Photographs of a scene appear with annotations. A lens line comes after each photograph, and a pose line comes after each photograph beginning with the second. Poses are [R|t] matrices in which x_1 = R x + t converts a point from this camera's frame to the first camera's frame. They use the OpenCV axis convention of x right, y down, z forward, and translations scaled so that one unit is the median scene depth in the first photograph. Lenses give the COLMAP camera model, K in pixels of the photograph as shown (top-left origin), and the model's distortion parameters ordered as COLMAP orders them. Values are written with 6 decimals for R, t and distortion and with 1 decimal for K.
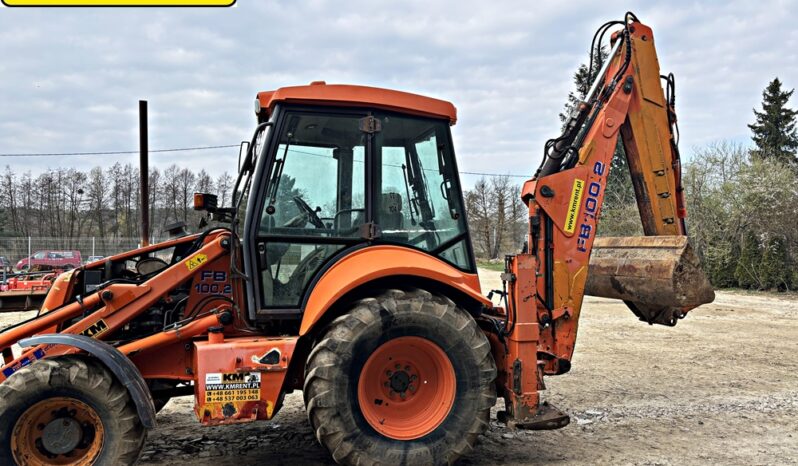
lens RADIAL K [[601.0, 0, 404.9], [0, 601.0, 232.6], [0, 0, 1]] dist [0.091425, -0.131439]
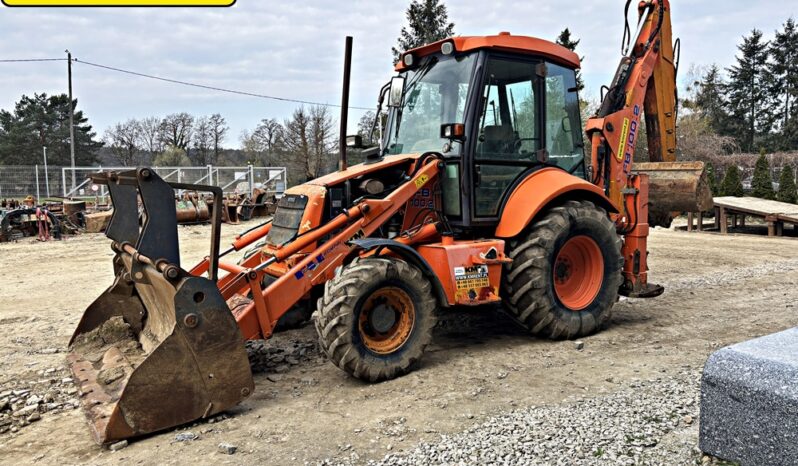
lens RADIAL K [[599.0, 0, 407.1], [0, 599.0, 226.2], [0, 0, 1]] dist [0.078660, -0.072034]
pose [[0.944994, -0.028555, 0.325839, -0.734540], [-0.005683, 0.994598, 0.103645, 0.014289], [-0.327038, -0.099795, 0.939727, -0.122609]]
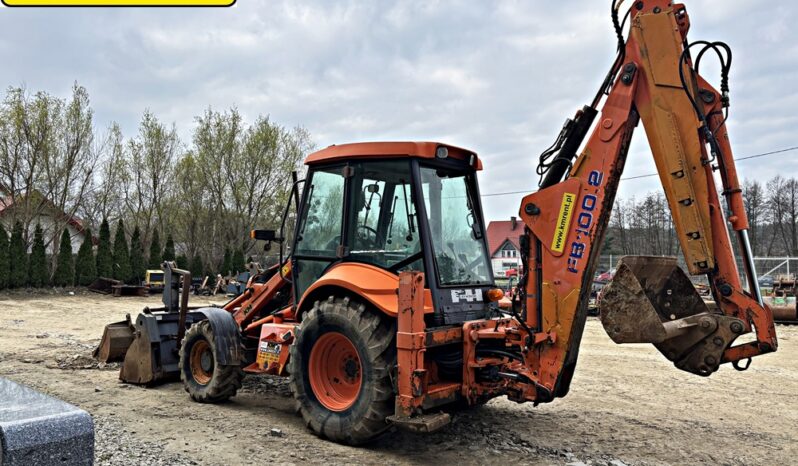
lens RADIAL K [[603.3, 0, 400.9], [0, 603.3, 227.3], [0, 0, 1]] dist [0.056915, -0.063983]
pose [[0.569938, -0.036873, -0.820860, 1.086355], [0.005981, 0.999152, -0.040729, -0.001255], [0.821666, 0.018304, 0.569676, 0.334749]]
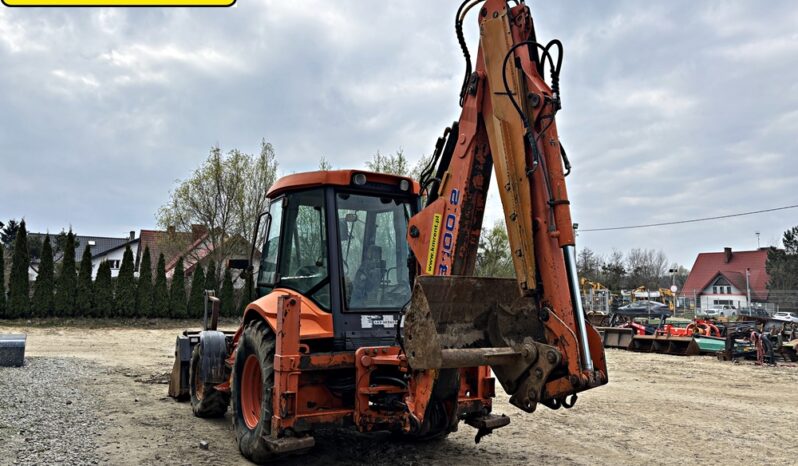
lens RADIAL K [[601.0, 0, 404.9], [0, 601.0, 232.6], [0, 0, 1]] dist [0.091425, -0.131439]
pose [[0.271666, -0.092627, -0.957924, 1.349121], [0.007257, 0.995526, -0.094205, 0.025850], [0.962364, 0.018640, 0.271123, 0.878729]]
